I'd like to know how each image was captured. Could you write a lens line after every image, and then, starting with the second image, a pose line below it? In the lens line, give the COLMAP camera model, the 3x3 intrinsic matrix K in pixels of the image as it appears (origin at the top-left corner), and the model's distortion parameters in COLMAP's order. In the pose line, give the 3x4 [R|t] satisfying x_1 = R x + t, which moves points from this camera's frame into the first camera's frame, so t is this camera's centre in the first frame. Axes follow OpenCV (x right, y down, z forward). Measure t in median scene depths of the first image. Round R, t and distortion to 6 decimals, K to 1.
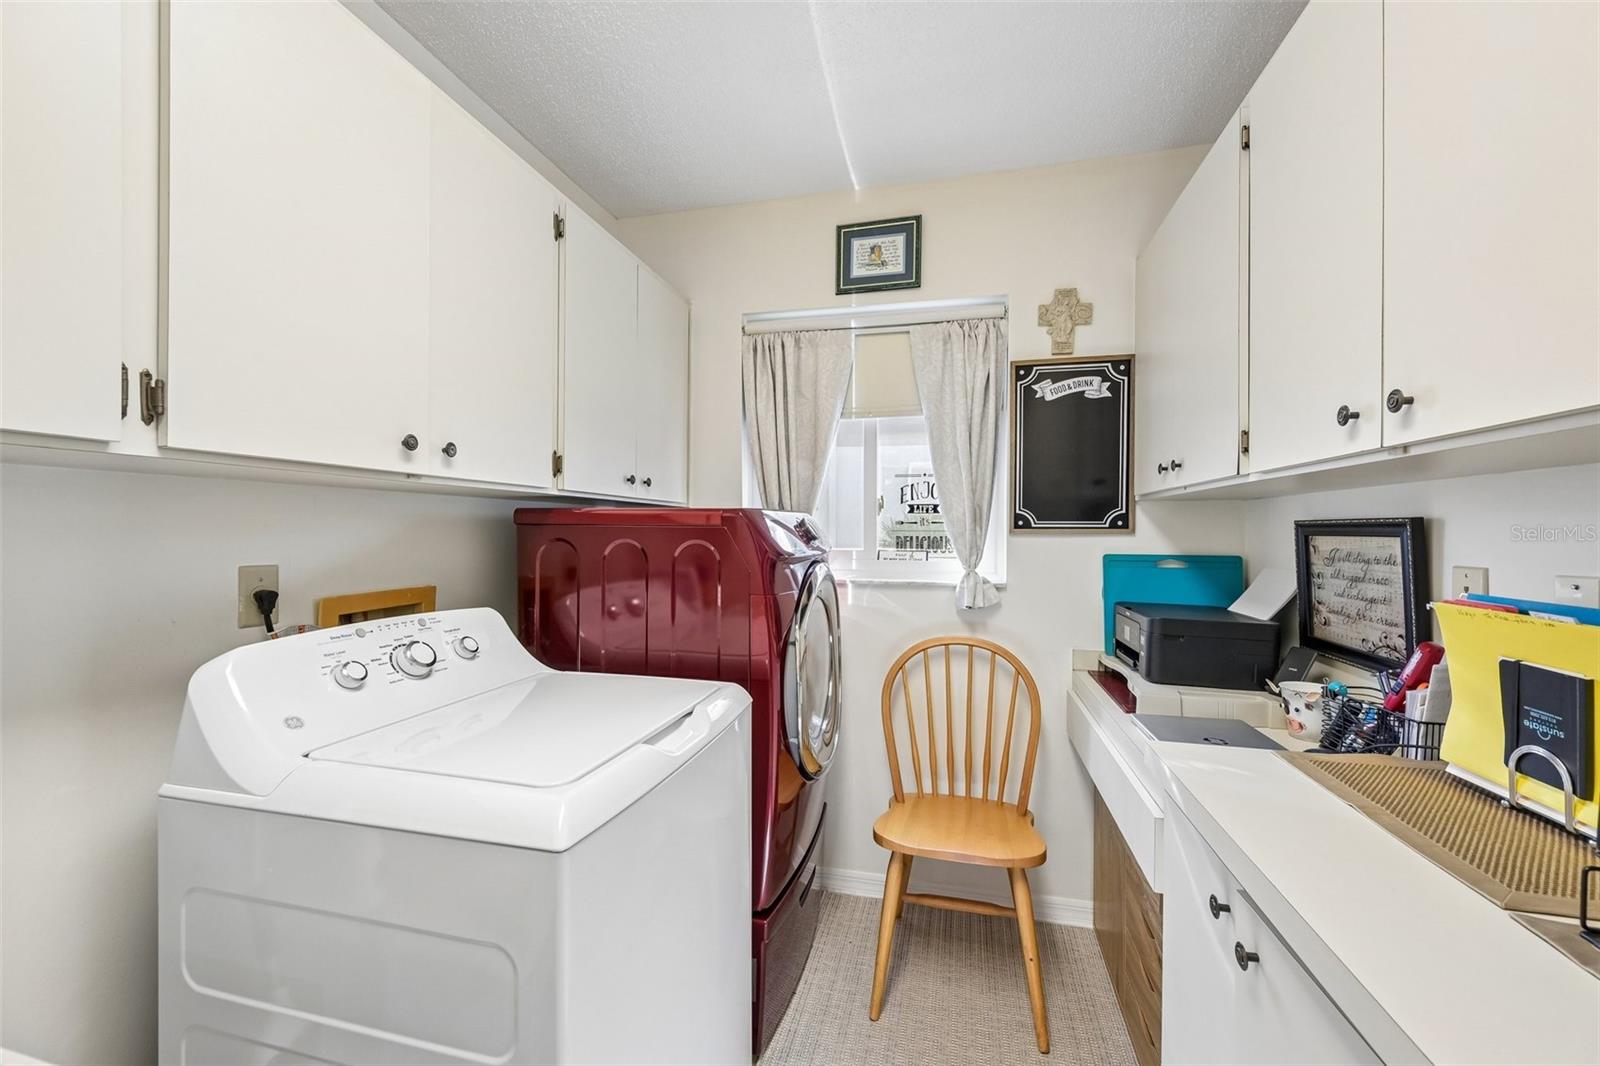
lens RADIAL K [[638.5, 0, 796.4], [0, 638.5, 531.8], [0, 0, 1]] dist [0.001696, -0.000378]
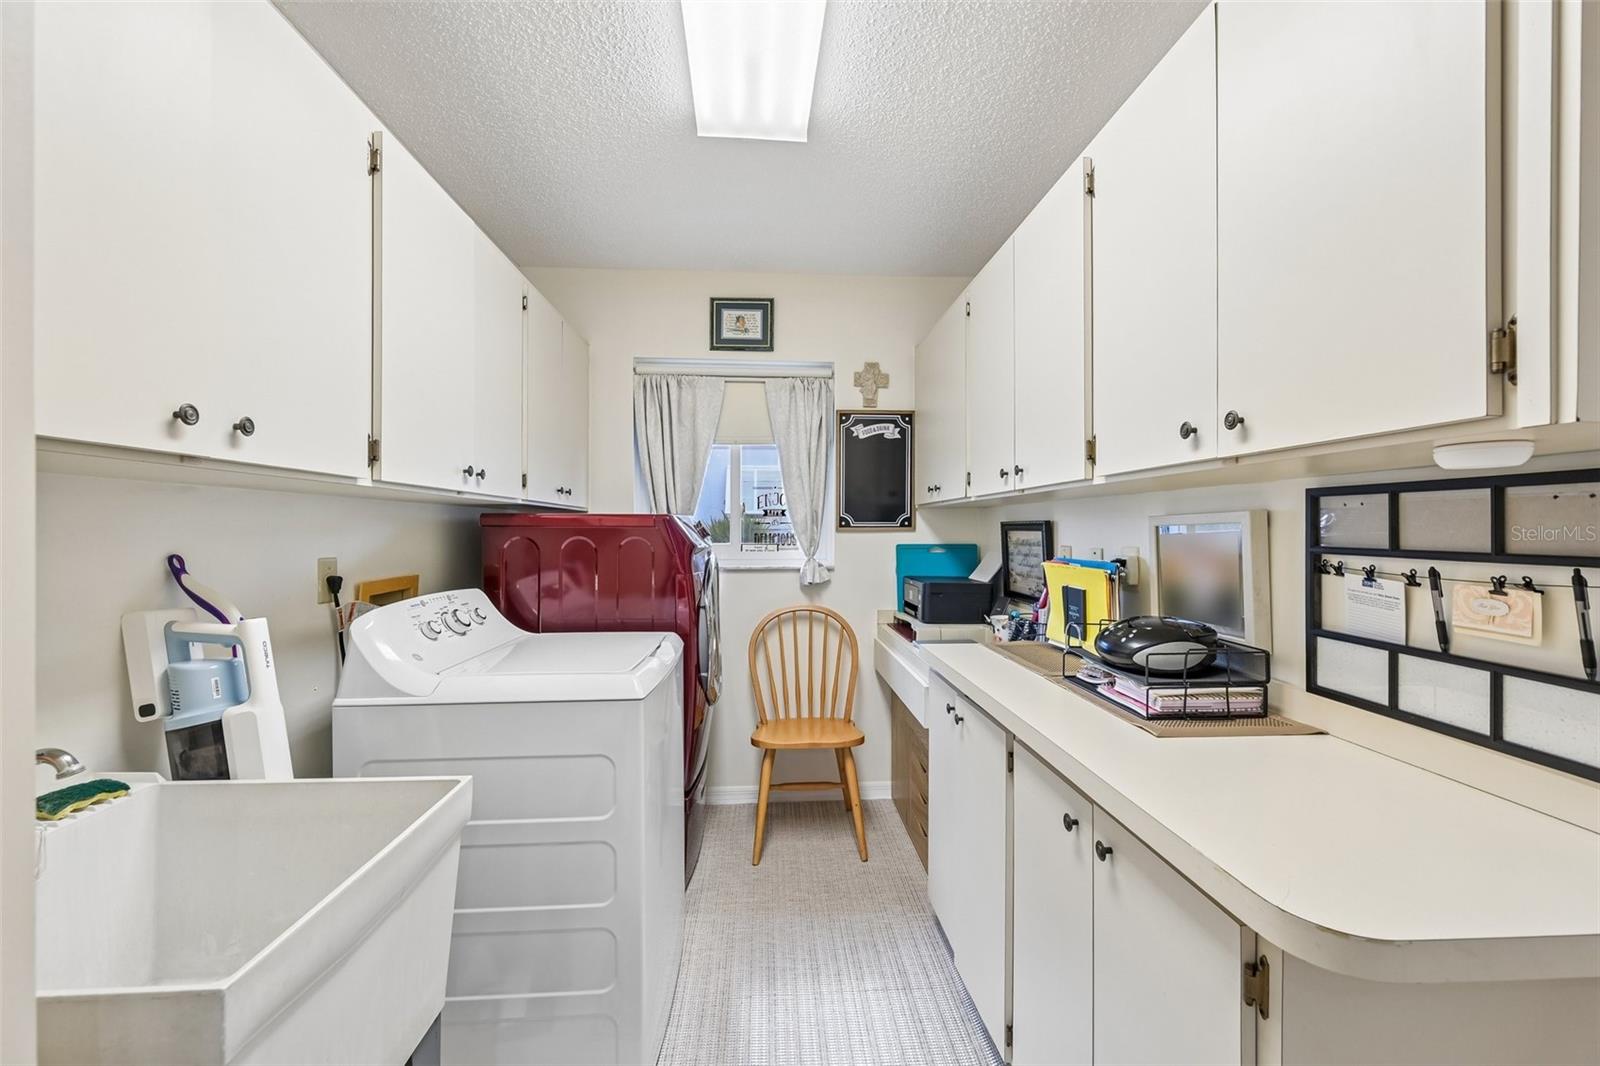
lens RADIAL K [[638.5, 0, 803.1], [0, 638.5, 530.2], [0, 0, 1]] dist [0.001696, -0.000378]
pose [[0.952900, -0.005952, 0.303225, -0.198535], [0.006181, 0.999981, 0.000206, 0.000625], [-0.303220, 0.001678, 0.952919, -0.393068]]
